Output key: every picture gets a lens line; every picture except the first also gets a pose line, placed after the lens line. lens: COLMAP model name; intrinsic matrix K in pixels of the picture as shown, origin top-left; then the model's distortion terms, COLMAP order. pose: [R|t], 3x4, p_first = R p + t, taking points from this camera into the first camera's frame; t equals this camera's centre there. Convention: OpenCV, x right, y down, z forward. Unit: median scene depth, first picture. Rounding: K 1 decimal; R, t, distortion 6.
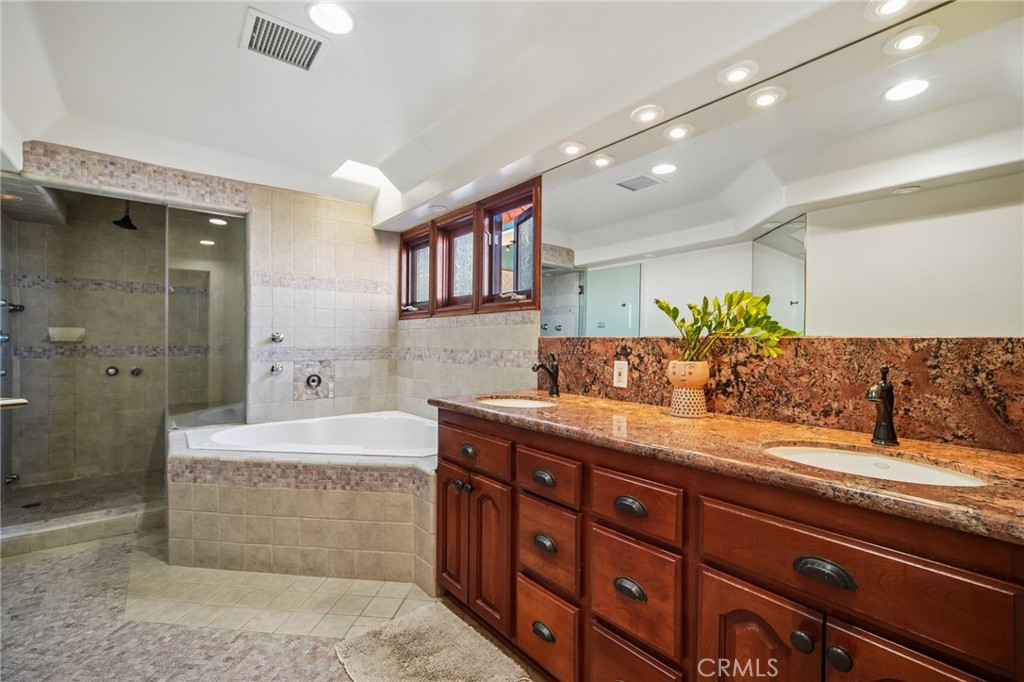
lens RADIAL K [[460.0, 0, 538.0], [0, 460.0, 344.2], [0, 0, 1]] dist [-0.025248, 0.006246]
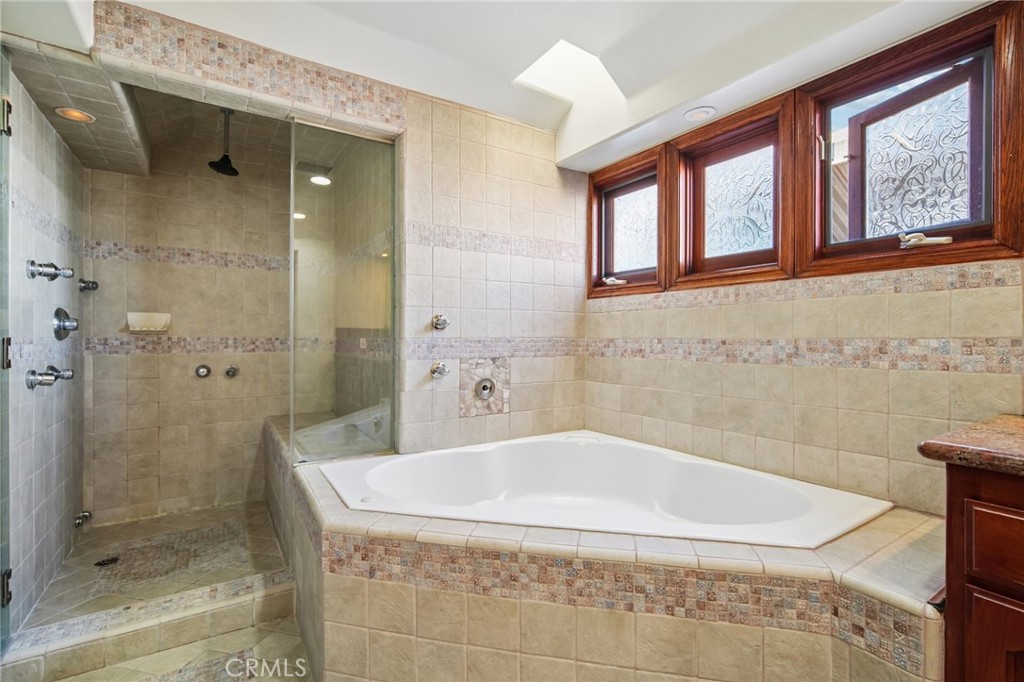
lens RADIAL K [[460.0, 0, 513.5], [0, 460.0, 340.9], [0, 0, 1]] dist [-0.025248, 0.006246]
pose [[0.993445, -0.001721, -0.114298, -0.389815], [0.001469, 0.999996, -0.002287, 0.013620], [0.114301, 0.002104, 0.993444, 0.349684]]
